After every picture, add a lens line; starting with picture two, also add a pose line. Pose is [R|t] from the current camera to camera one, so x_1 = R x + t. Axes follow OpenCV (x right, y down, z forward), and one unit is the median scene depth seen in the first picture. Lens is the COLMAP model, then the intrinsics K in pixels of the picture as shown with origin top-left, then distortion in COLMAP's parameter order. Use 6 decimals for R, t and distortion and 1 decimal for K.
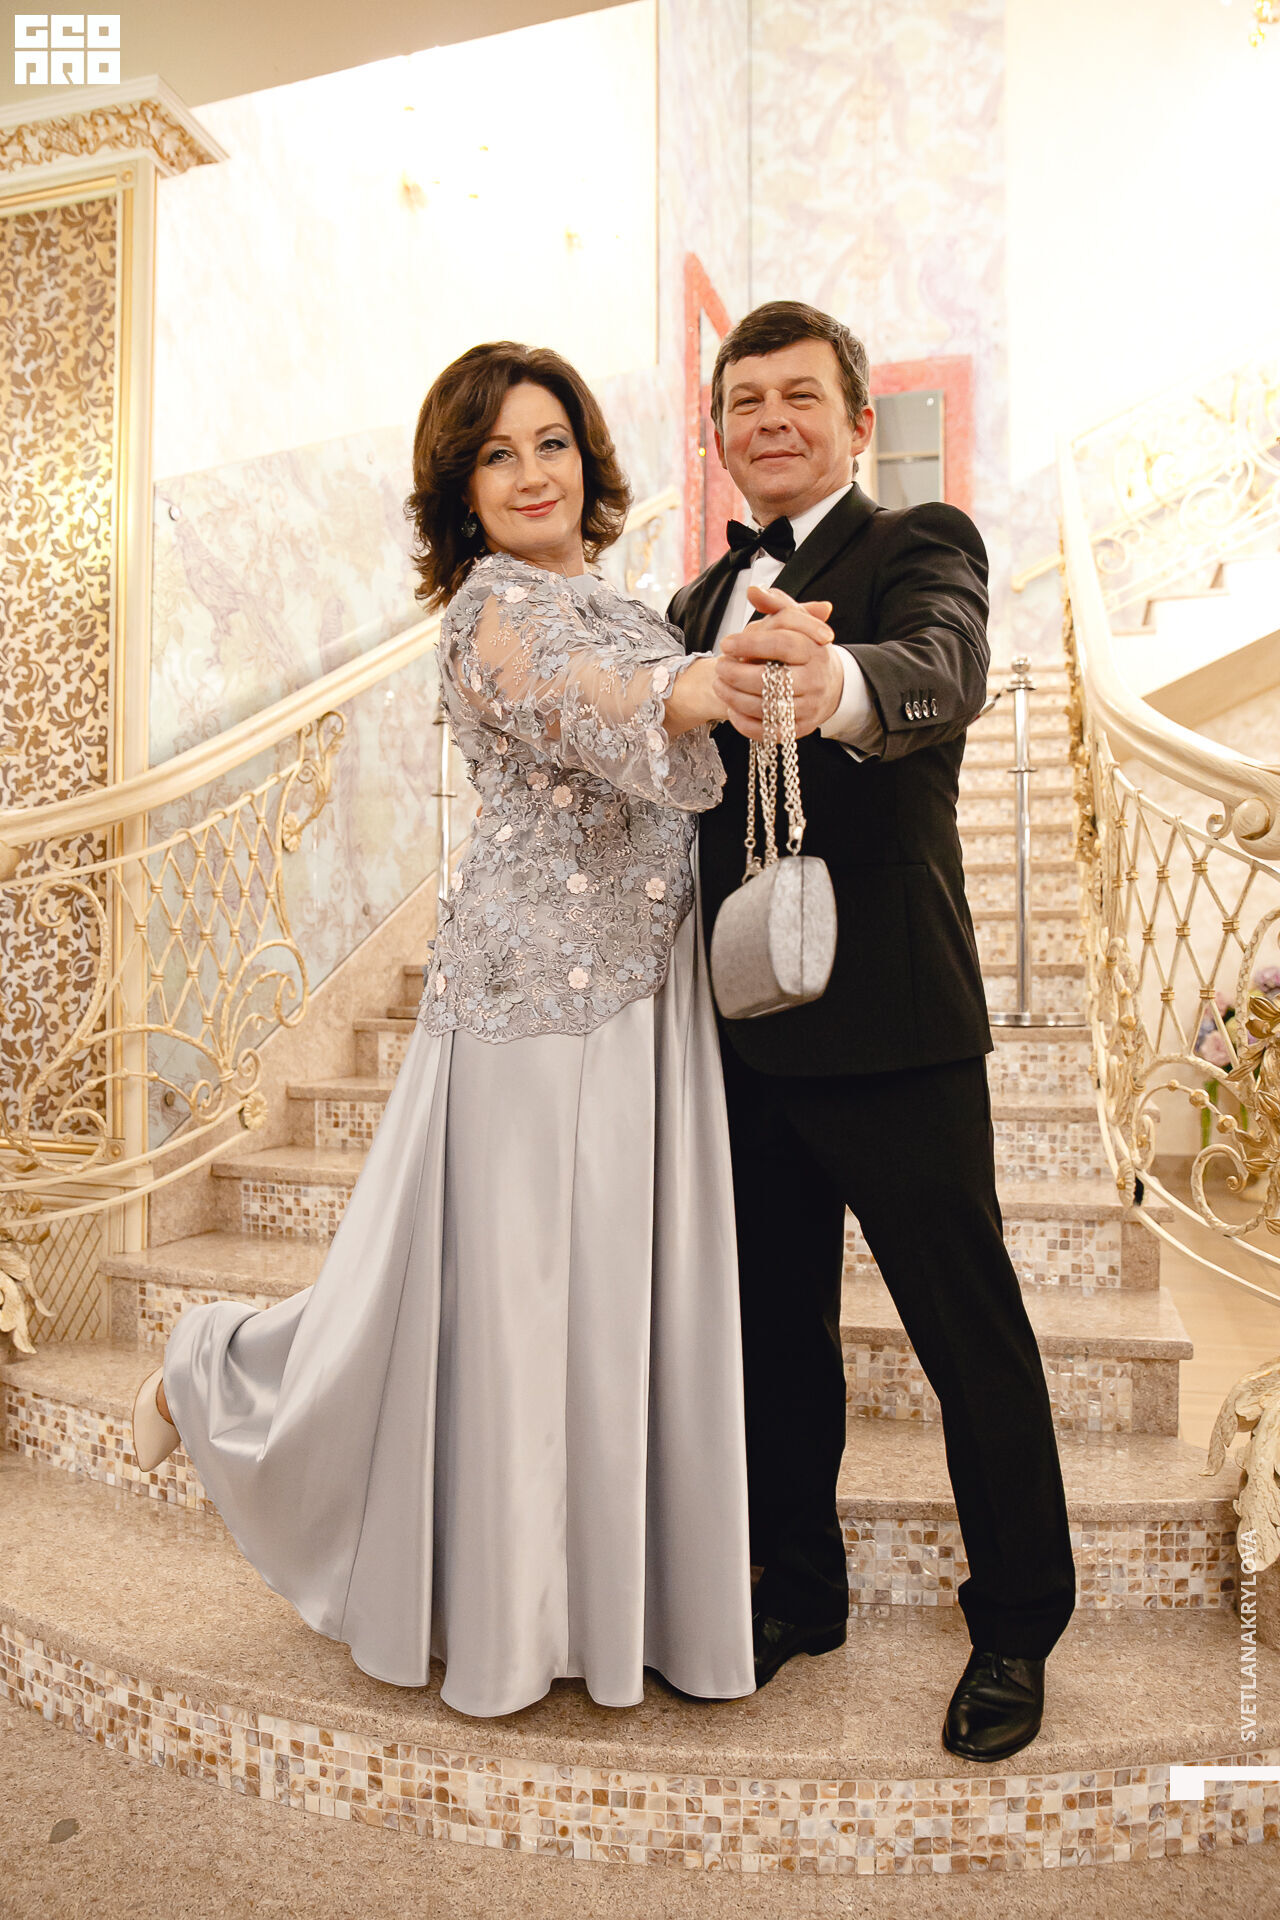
lens RADIAL K [[1372.9, 0, 639.0], [0, 1372.9, 955.2], [0, 0, 1]] dist [-0.038594, 0.002942]
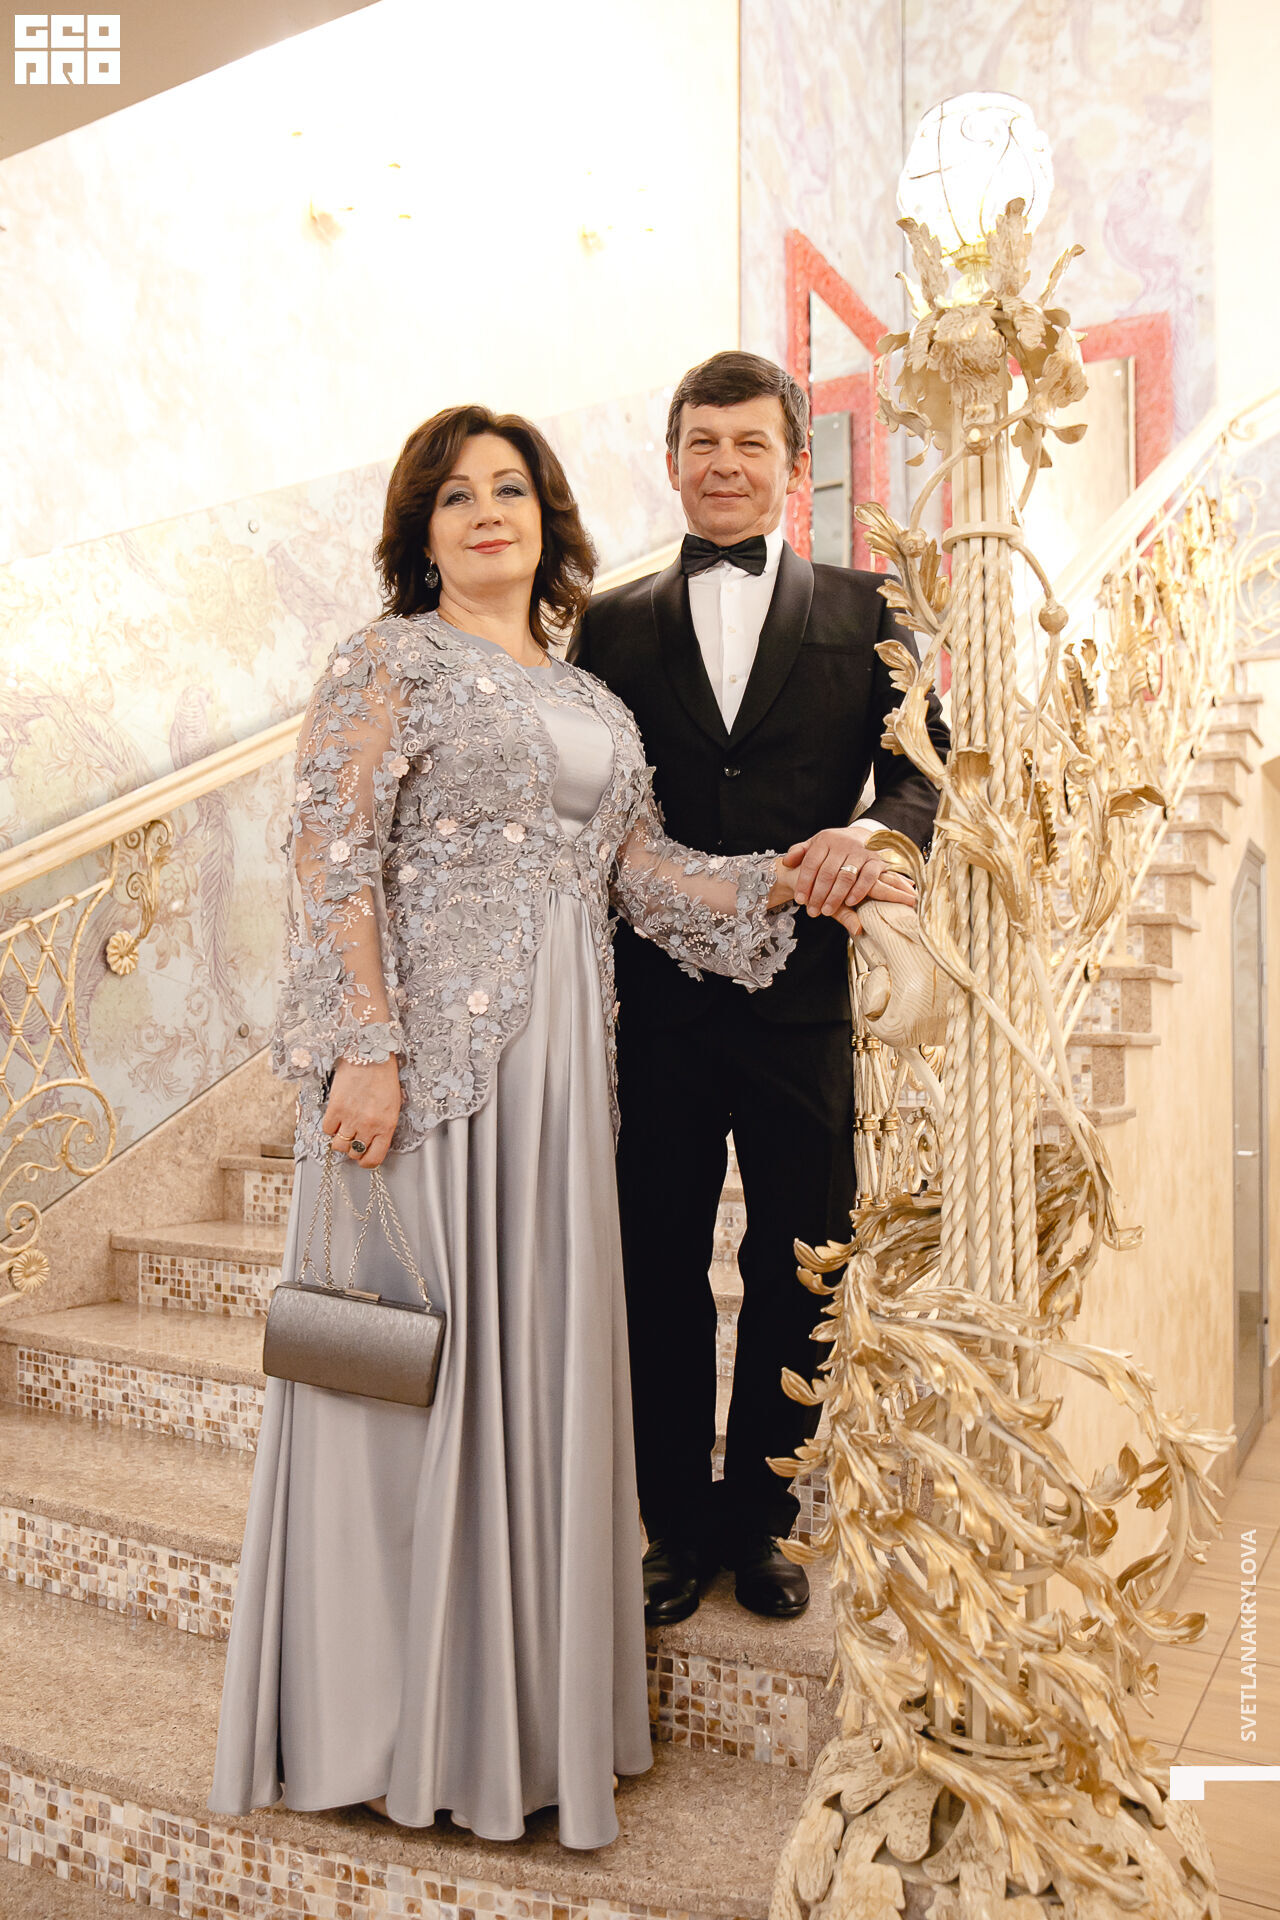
lens RADIAL K [[1560.0, 0, 640.8], [0, 1560.0, 966.3], [0, 0, 1]] dist [-0.016356, -0.001012]
pose [[0.976054, -0.006685, -0.217428, 0.302936], [0.000801, 0.999631, -0.027139, -0.052701], [0.217529, 0.026315, 0.975699, 0.070732]]
